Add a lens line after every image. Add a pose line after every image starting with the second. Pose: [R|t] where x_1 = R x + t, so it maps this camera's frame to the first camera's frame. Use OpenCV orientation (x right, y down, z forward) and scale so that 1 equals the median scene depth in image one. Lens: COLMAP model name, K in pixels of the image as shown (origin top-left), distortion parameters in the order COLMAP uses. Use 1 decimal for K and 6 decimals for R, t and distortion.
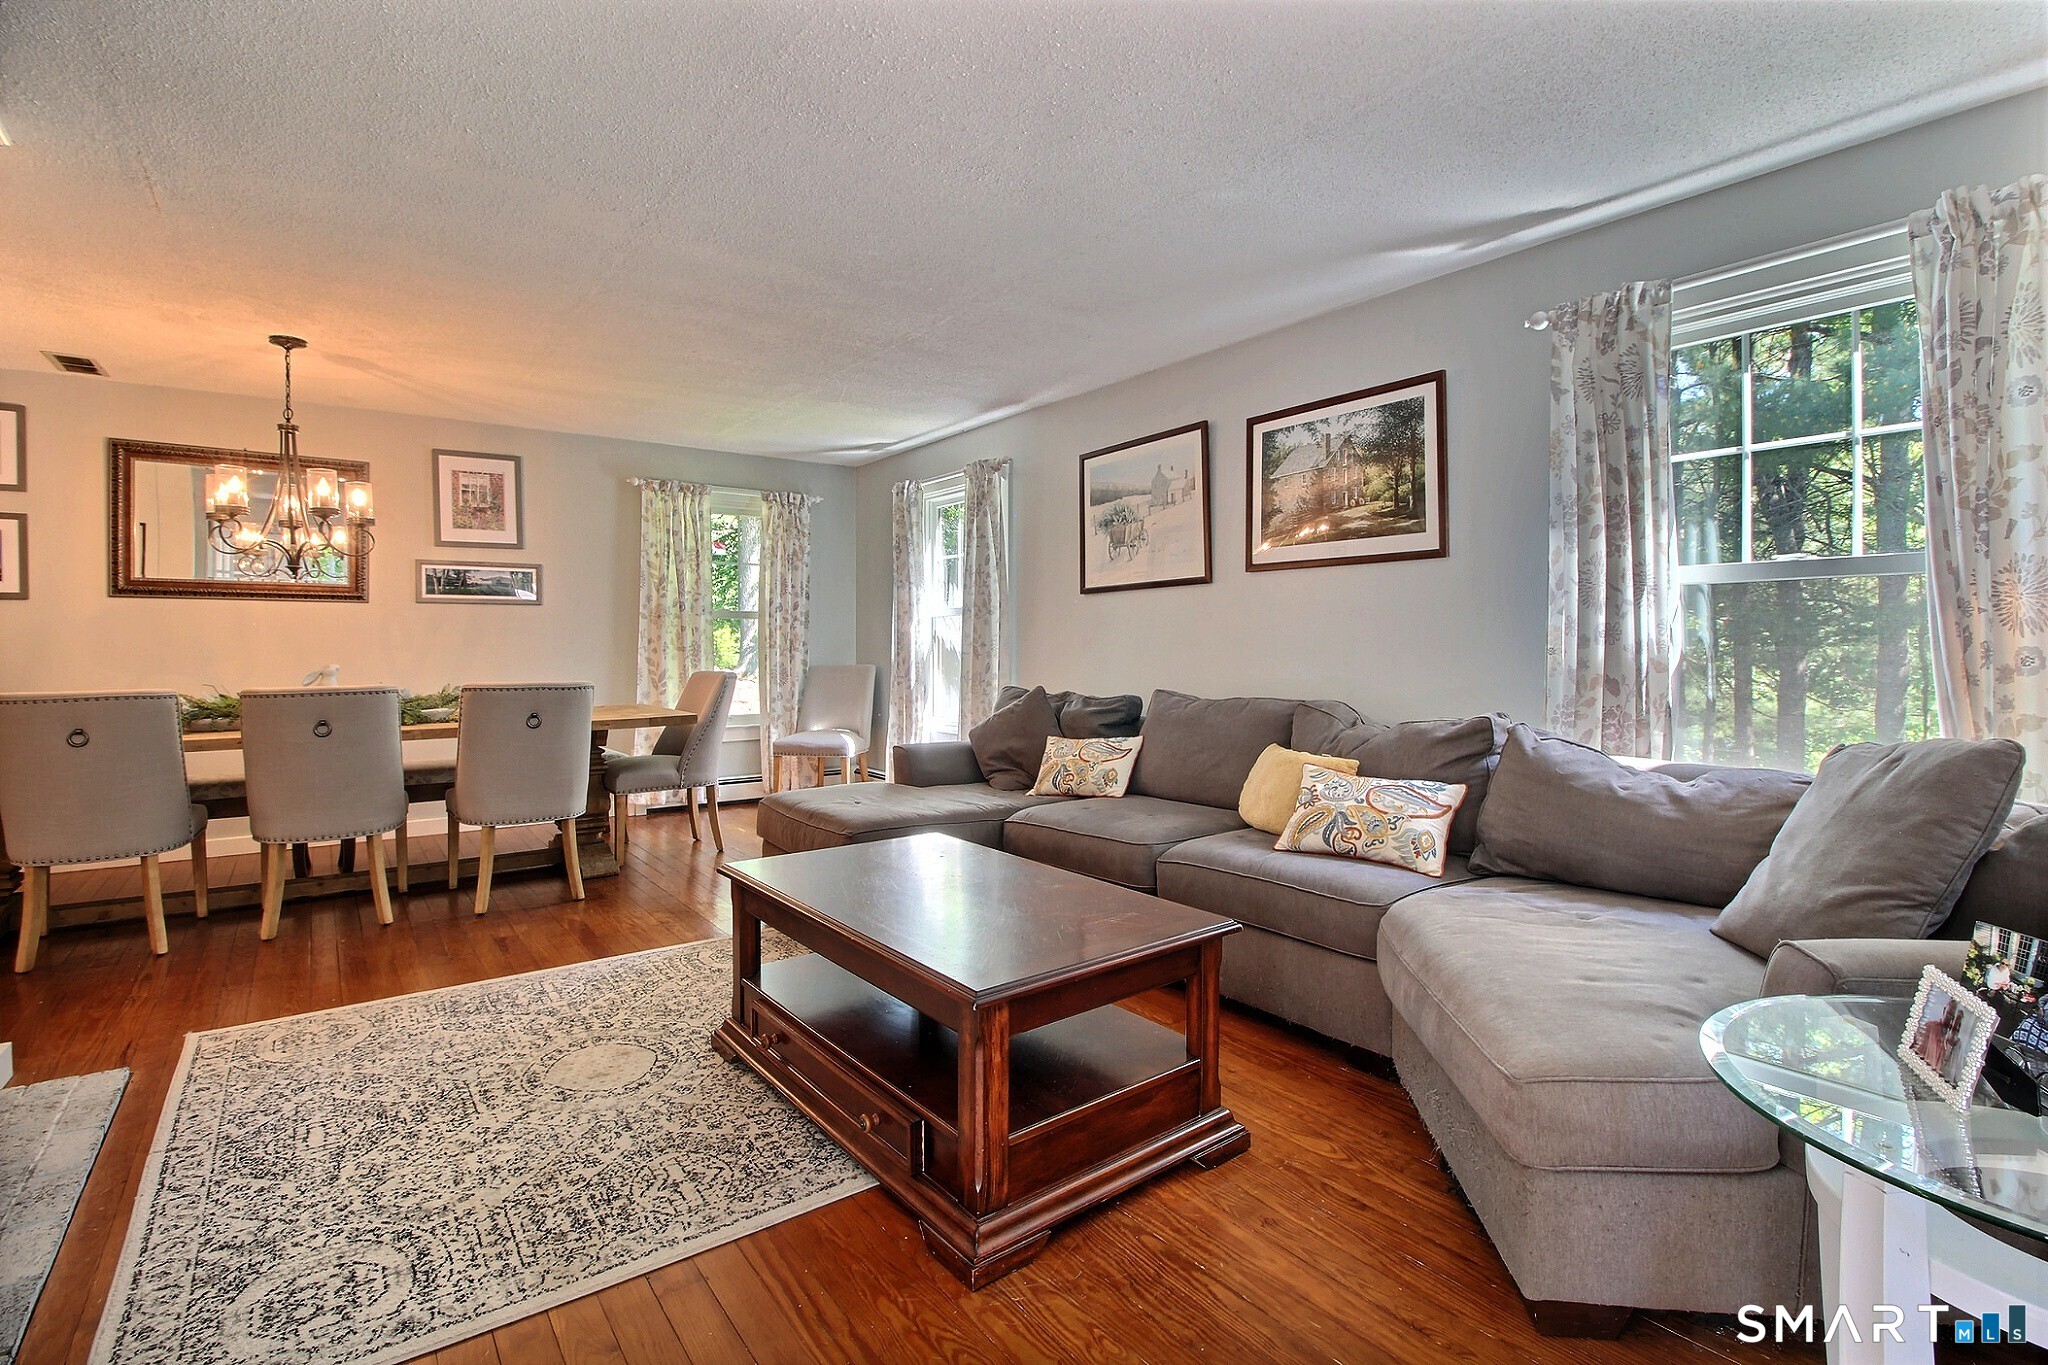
lens RADIAL K [[953.3, 0, 1030.5], [0, 953.3, 655.3], [0, 0, 1]] dist [0.001235, -0.013377]
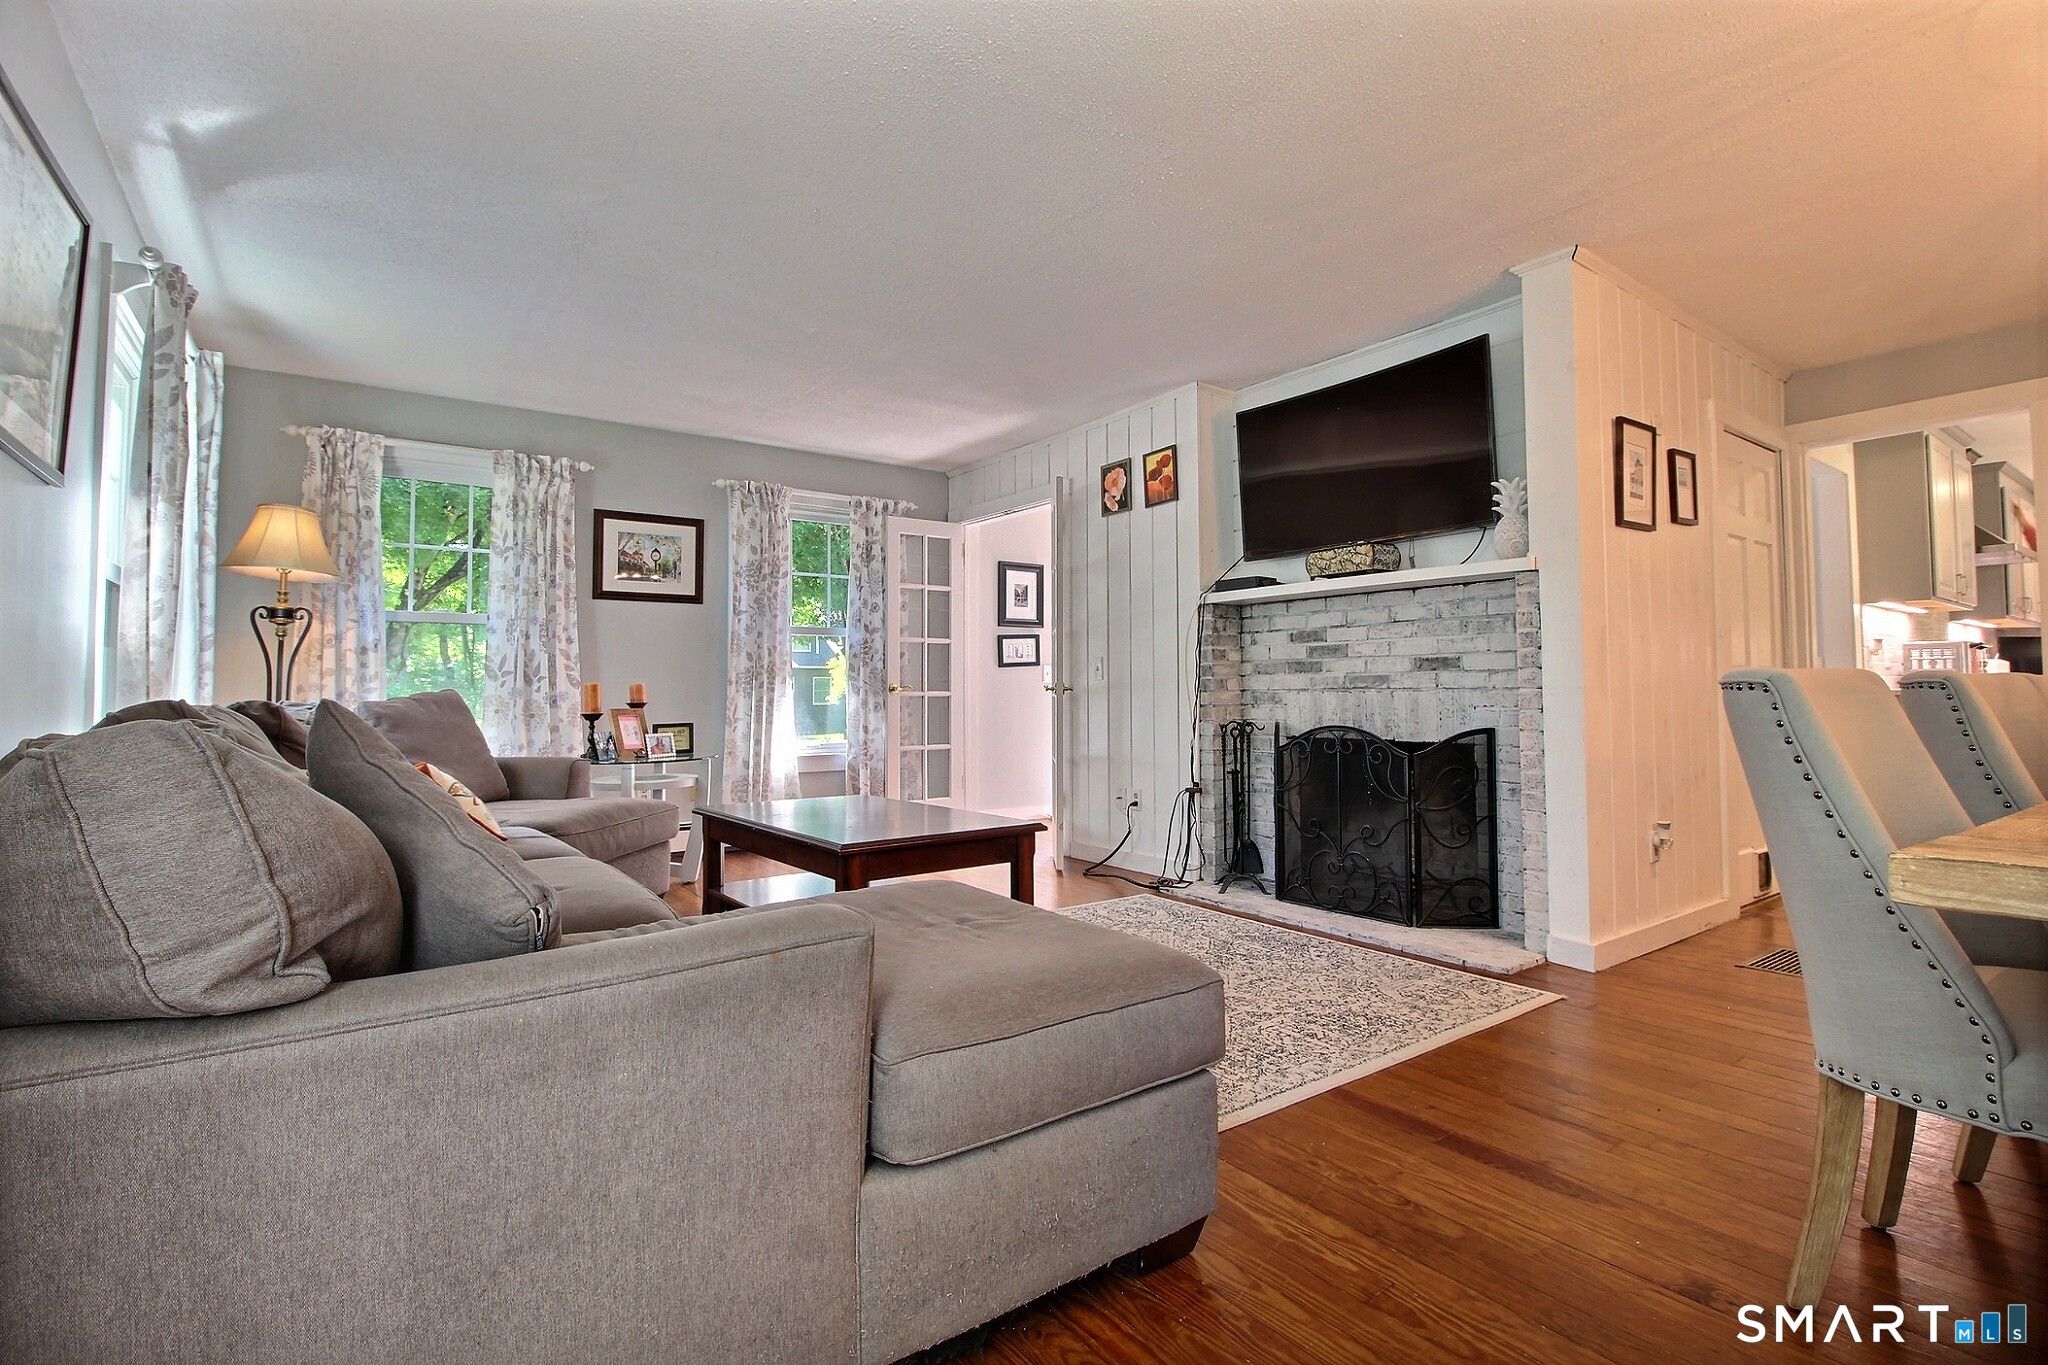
lens RADIAL K [[953.3, 0, 1030.5], [0, 953.3, 655.3], [0, 0, 1]] dist [0.001235, -0.013377]
pose [[-0.999824, 0.007289, 0.017279, -0.154810], [0.006789, 0.999561, -0.028855, 0.023072], [-0.017482, -0.028732, -0.999434, 1.015506]]
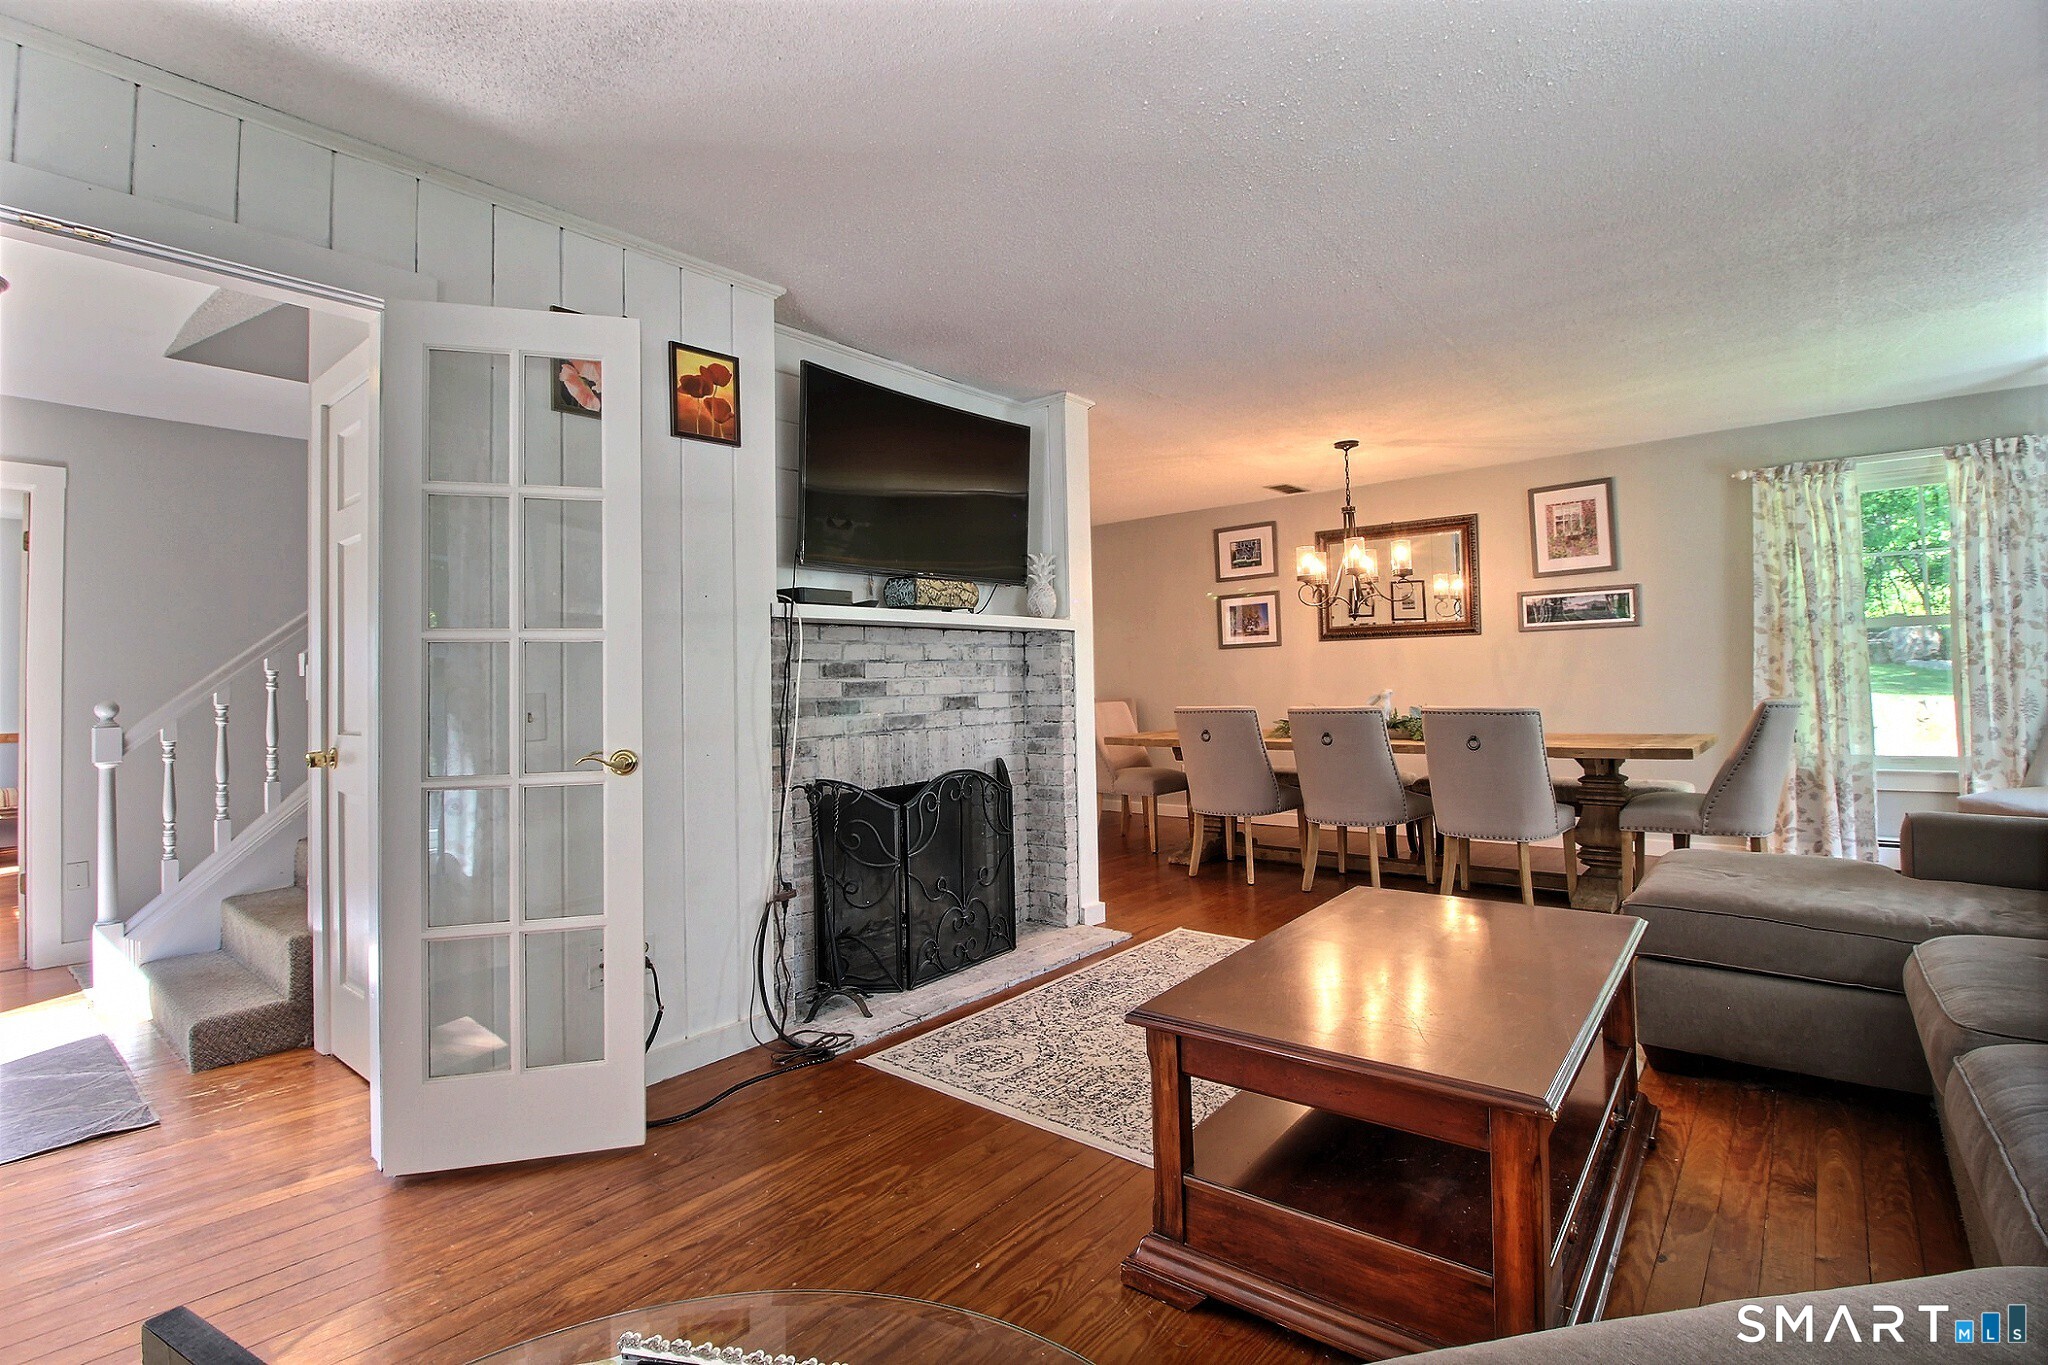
lens RADIAL K [[953.3, 0, 1030.5], [0, 953.3, 655.3], [0, 0, 1]] dist [0.001235, -0.013377]
pose [[0.234067, -0.030689, -0.971736, 0.291415], [0.012930, 0.999512, -0.028452, -0.004028], [0.972135, -0.005905, 0.234349, 0.191742]]
